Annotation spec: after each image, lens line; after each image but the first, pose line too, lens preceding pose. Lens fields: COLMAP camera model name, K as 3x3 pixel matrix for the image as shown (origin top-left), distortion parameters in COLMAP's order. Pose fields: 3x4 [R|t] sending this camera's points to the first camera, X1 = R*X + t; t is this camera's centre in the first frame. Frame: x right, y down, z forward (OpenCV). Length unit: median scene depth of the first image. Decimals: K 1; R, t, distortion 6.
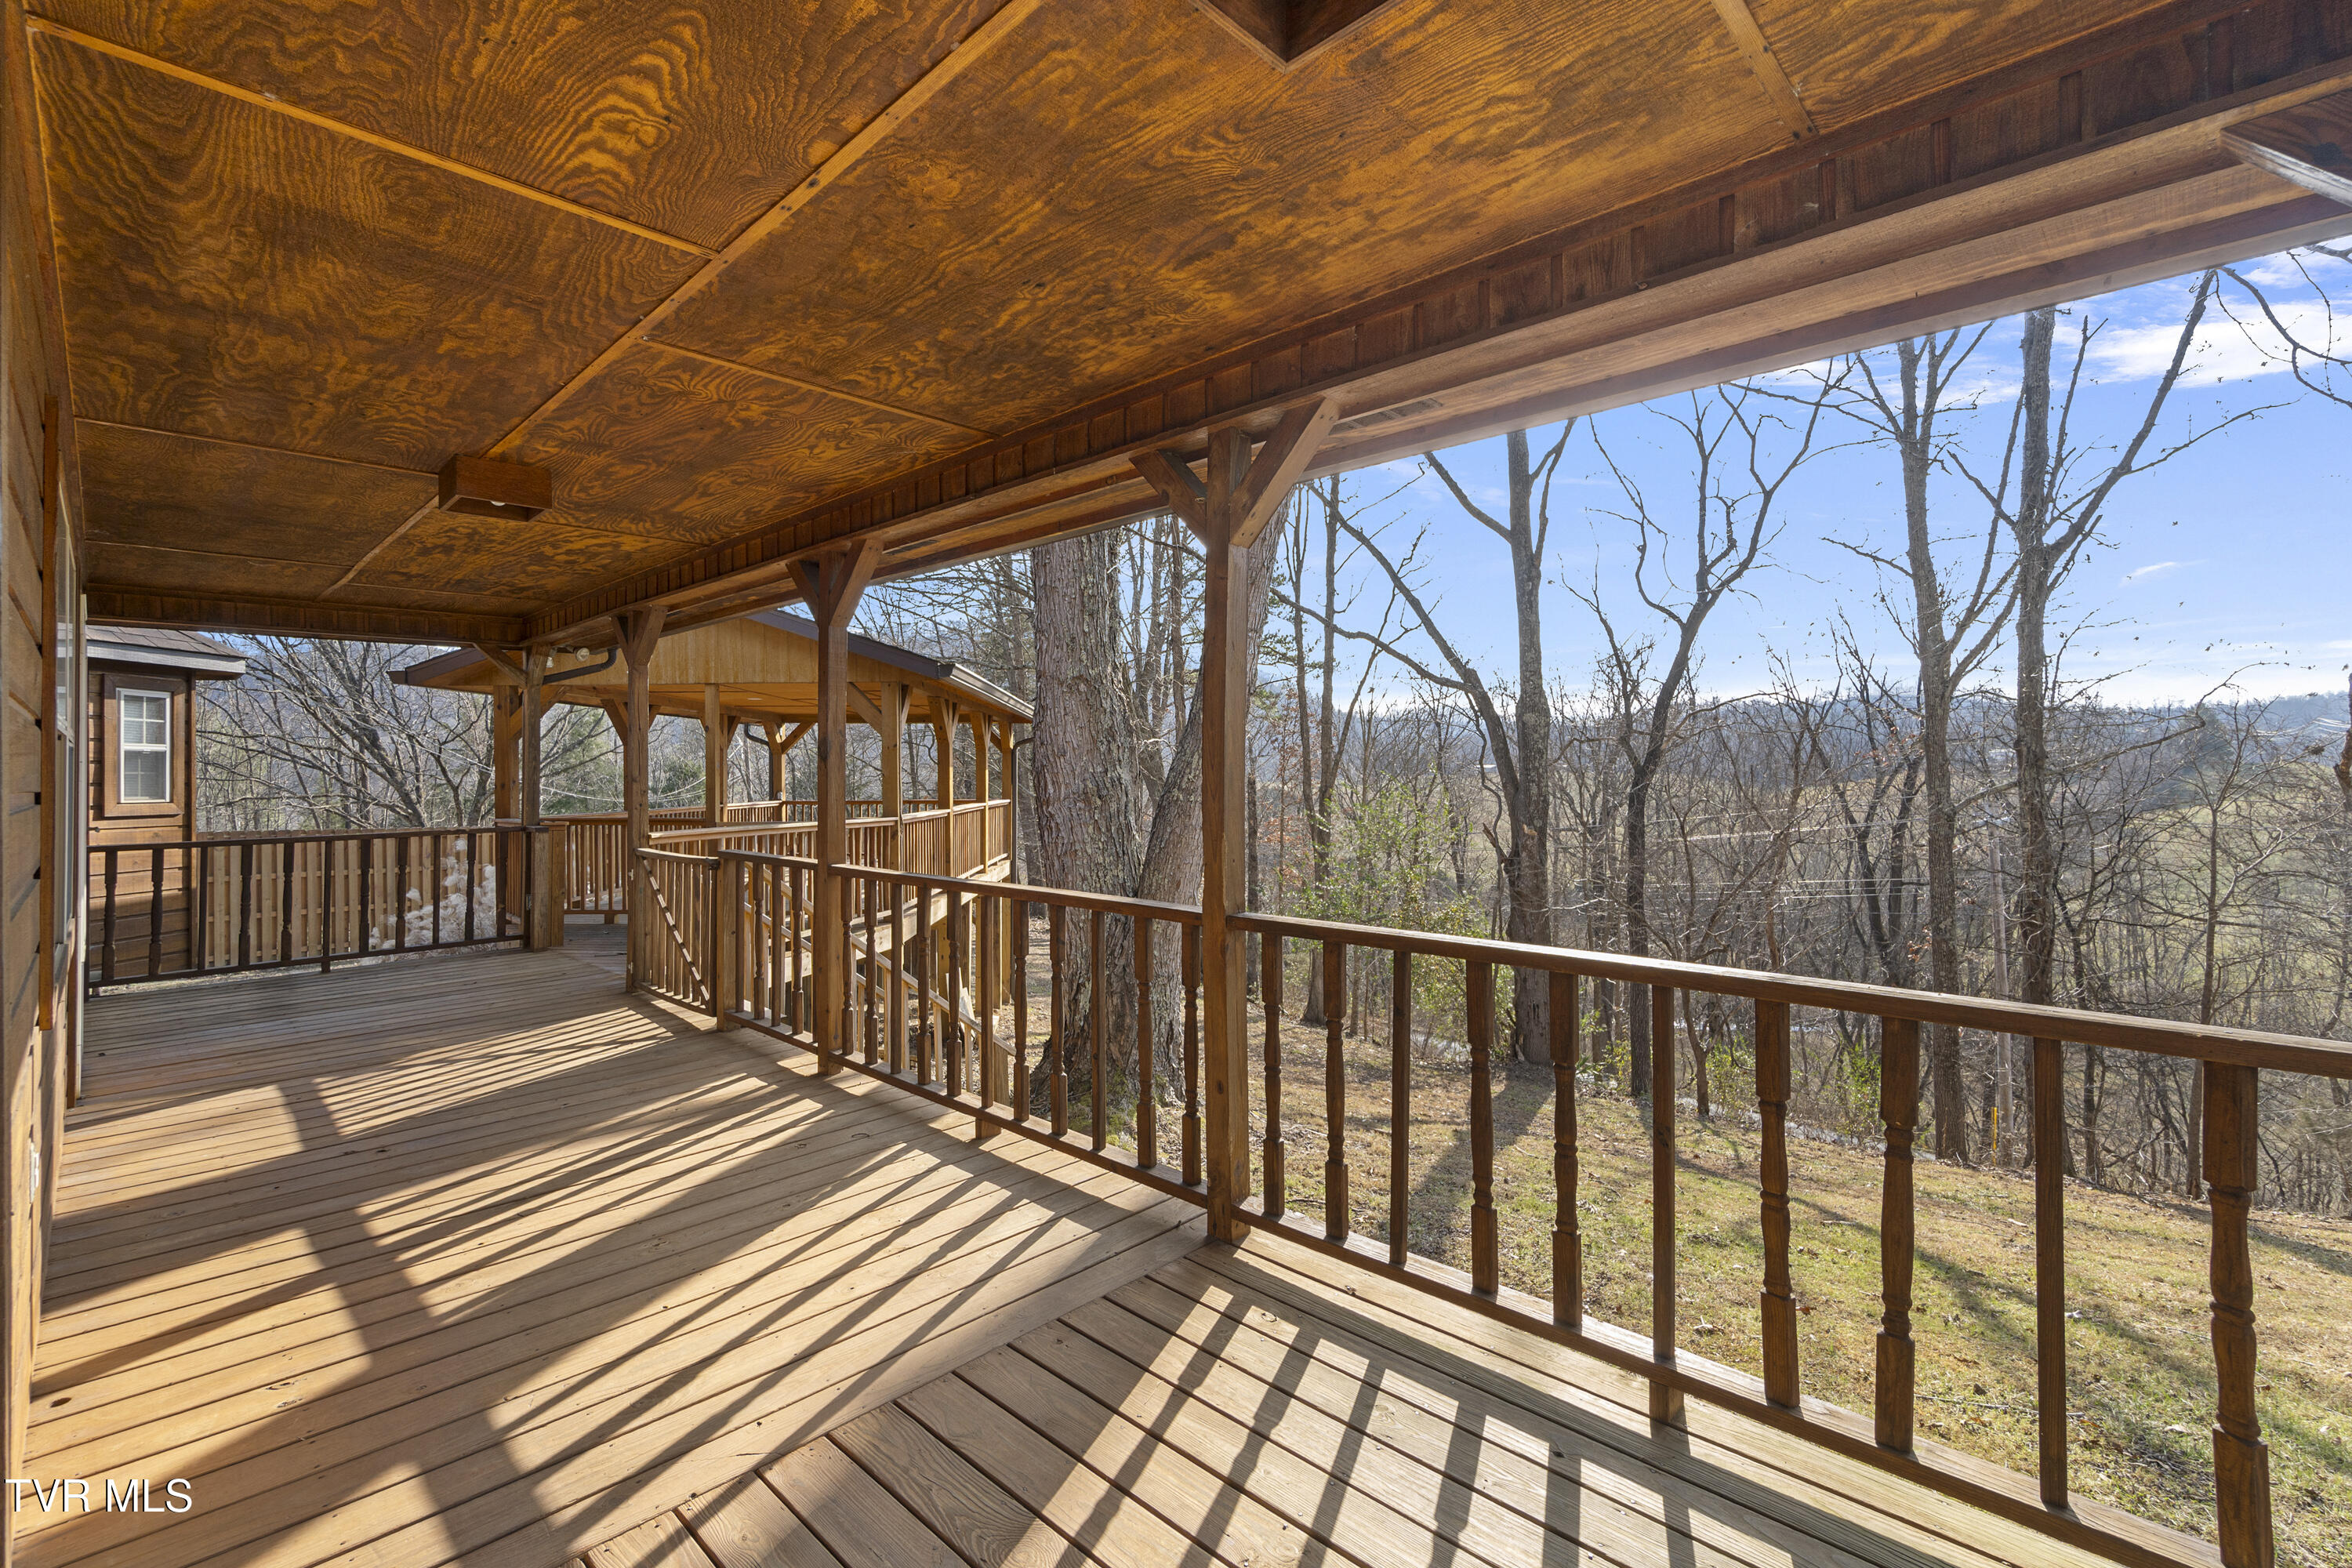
lens RADIAL K [[1046.6, 0, 1169.0], [0, 1046.6, 782.8], [0, 0, 1]] dist [-0.000522, -0.000126]
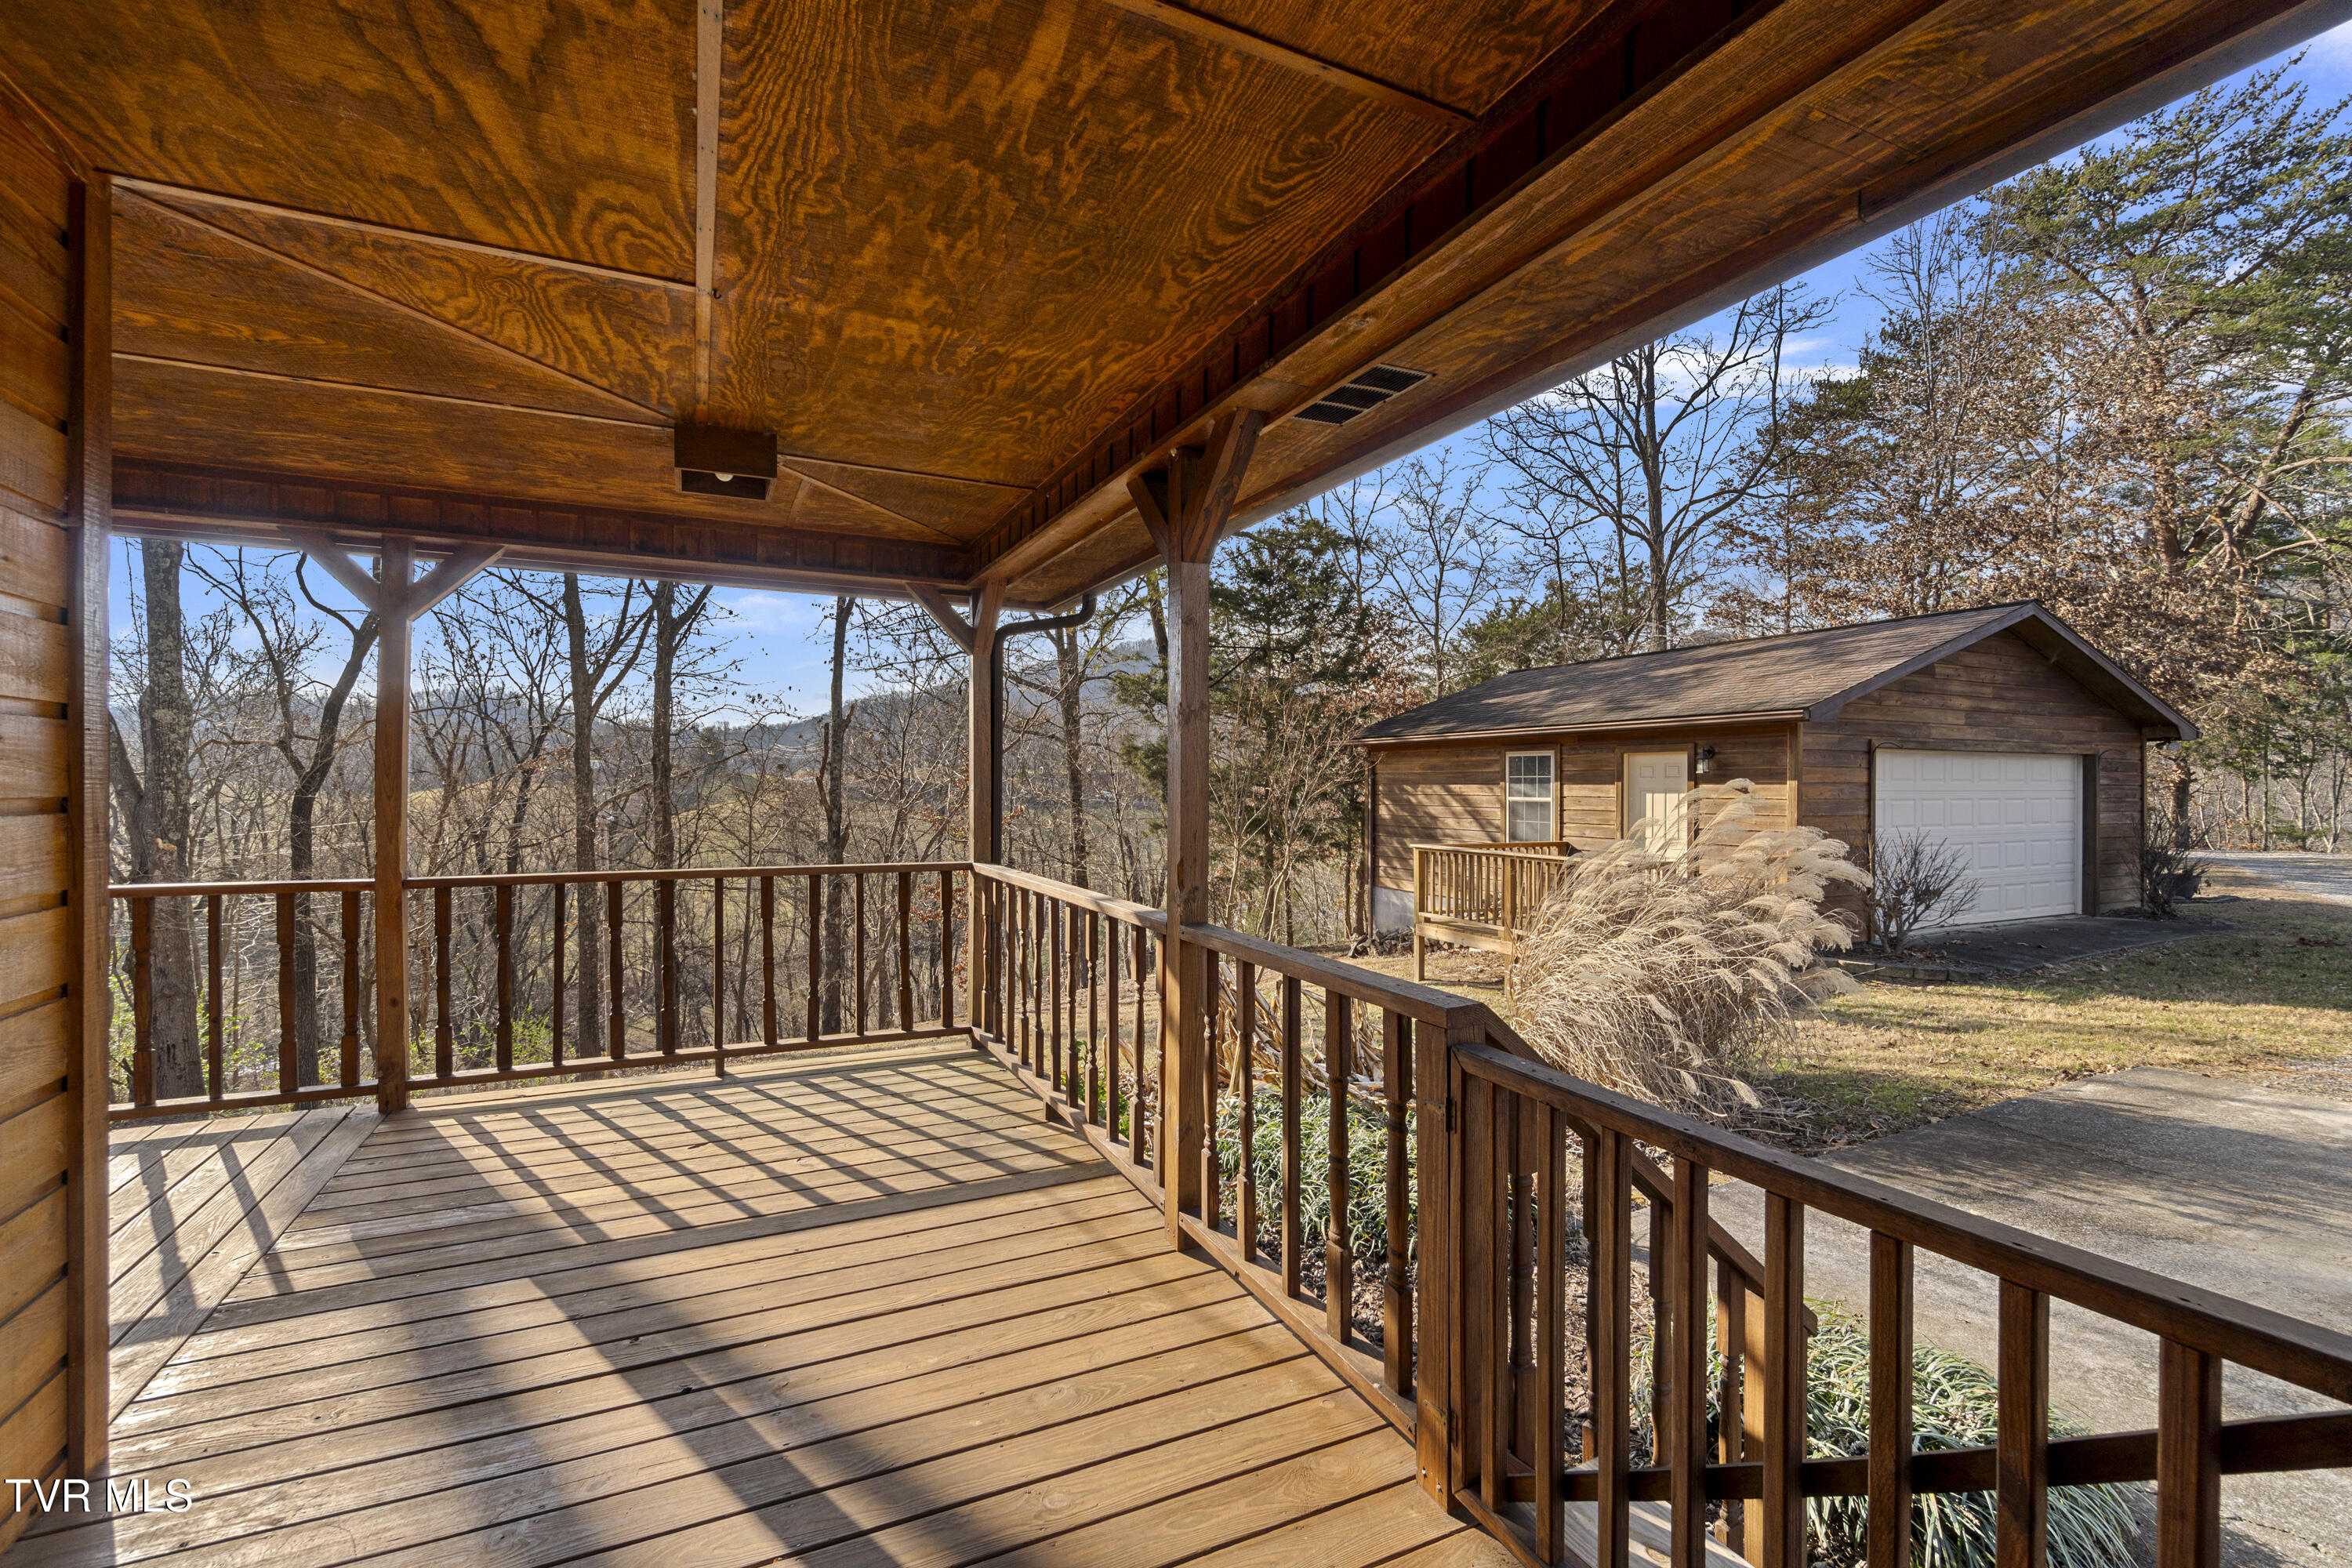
lens RADIAL K [[1046.6, 0, 1169.0], [0, 1046.6, 782.8], [0, 0, 1]] dist [-0.000522, -0.000126]
pose [[0.358385, -0.001007, 0.933573, -1.102019], [0.007000, 0.999974, -0.001608, 0.009349], [-0.933548, 0.007111, 0.358383, -0.590747]]
